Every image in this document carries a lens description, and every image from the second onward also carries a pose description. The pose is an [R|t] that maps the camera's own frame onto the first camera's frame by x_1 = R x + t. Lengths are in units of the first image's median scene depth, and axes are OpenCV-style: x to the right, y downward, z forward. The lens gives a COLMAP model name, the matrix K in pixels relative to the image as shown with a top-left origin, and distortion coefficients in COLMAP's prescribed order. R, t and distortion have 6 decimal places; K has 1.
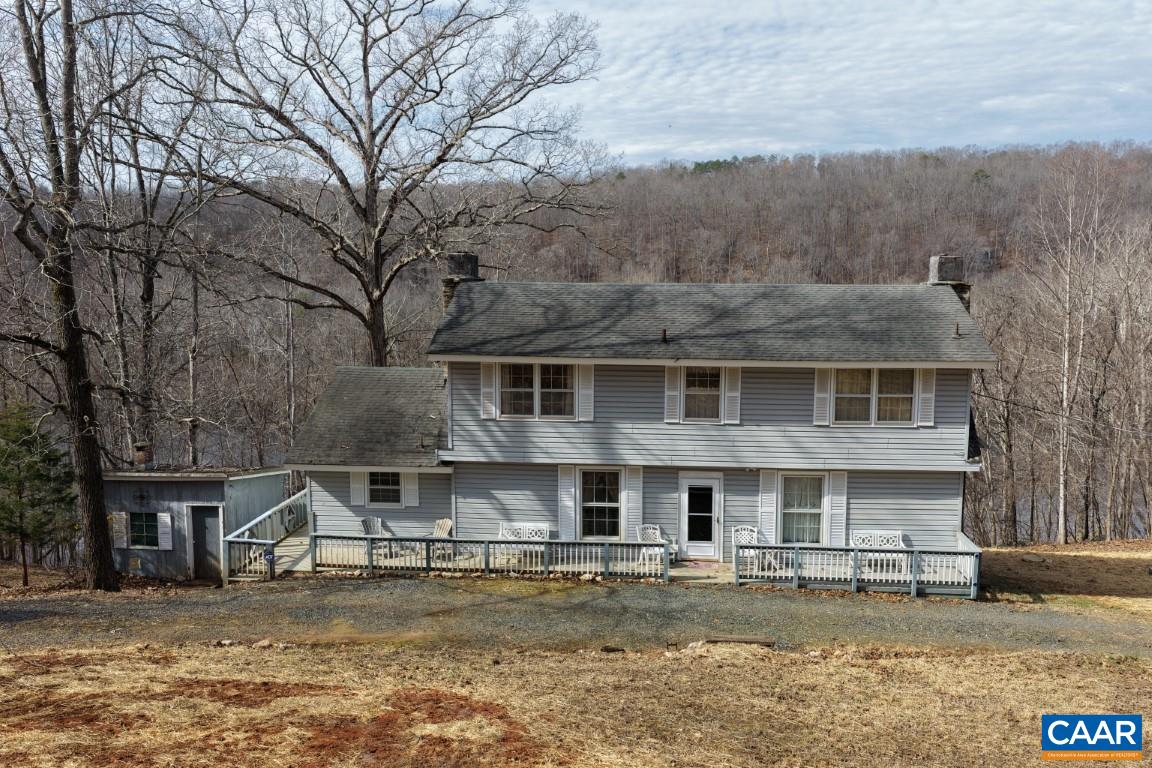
lens RADIAL K [[955.3, 0, 576.0], [0, 955.3, 384.0], [0, 0, 1]] dist [-0.010502, 0.032877]
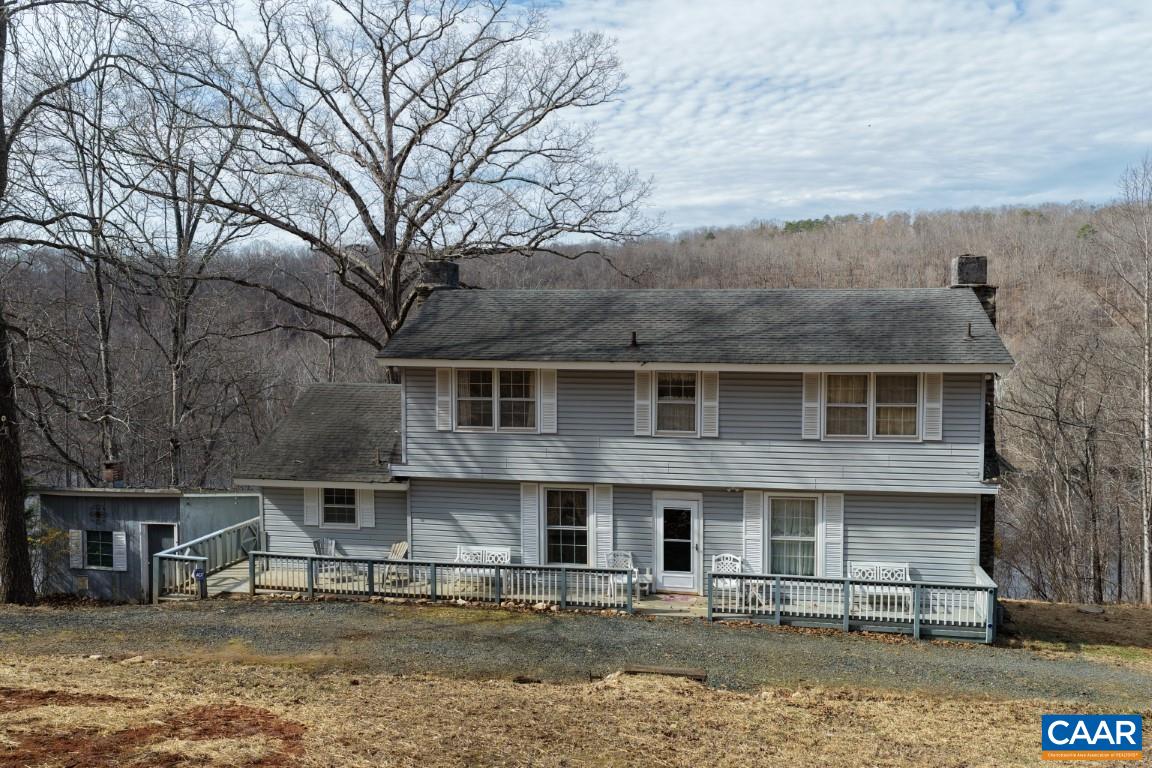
lens RADIAL K [[955.3, 0, 576.0], [0, 955.3, 384.0], [0, 0, 1]] dist [-0.010502, 0.032877]
pose [[0.995131, 0.003835, -0.098489, 0.124554], [-0.010267, 0.997840, -0.064888, 0.050338], [0.098027, 0.065584, 0.993020, 0.100847]]
